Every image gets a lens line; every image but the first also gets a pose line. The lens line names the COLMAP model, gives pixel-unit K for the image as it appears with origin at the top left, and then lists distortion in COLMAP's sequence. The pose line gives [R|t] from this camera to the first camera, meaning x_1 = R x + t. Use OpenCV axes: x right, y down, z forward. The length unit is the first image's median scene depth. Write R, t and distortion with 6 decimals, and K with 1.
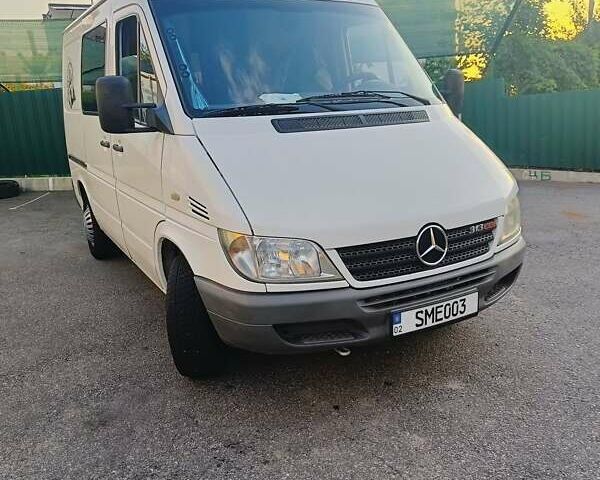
lens RADIAL K [[563.6, 0, 306.2], [0, 563.6, 240.6], [0, 0, 1]] dist [0.002233, -0.011635]
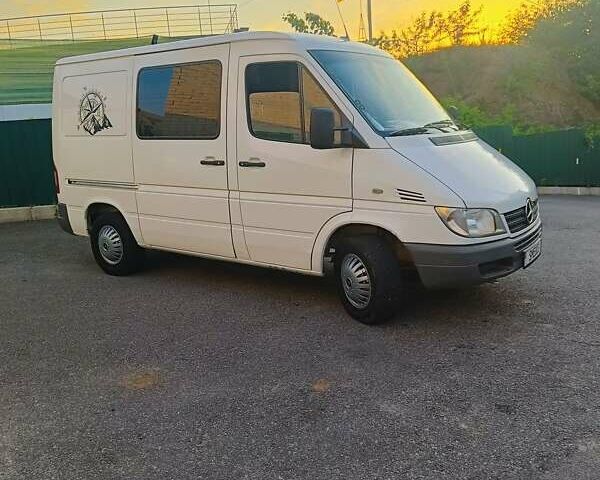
lens RADIAL K [[560.3, 0, 300.0], [0, 560.3, 240.0], [0, 0, 1]] dist [0.076103, -0.001255]
pose [[0.897297, -0.079999, 0.434118, -1.083871], [0.107468, 0.993441, -0.039060, 0.083465], [-0.428146, 0.081702, 0.900009, -0.198088]]
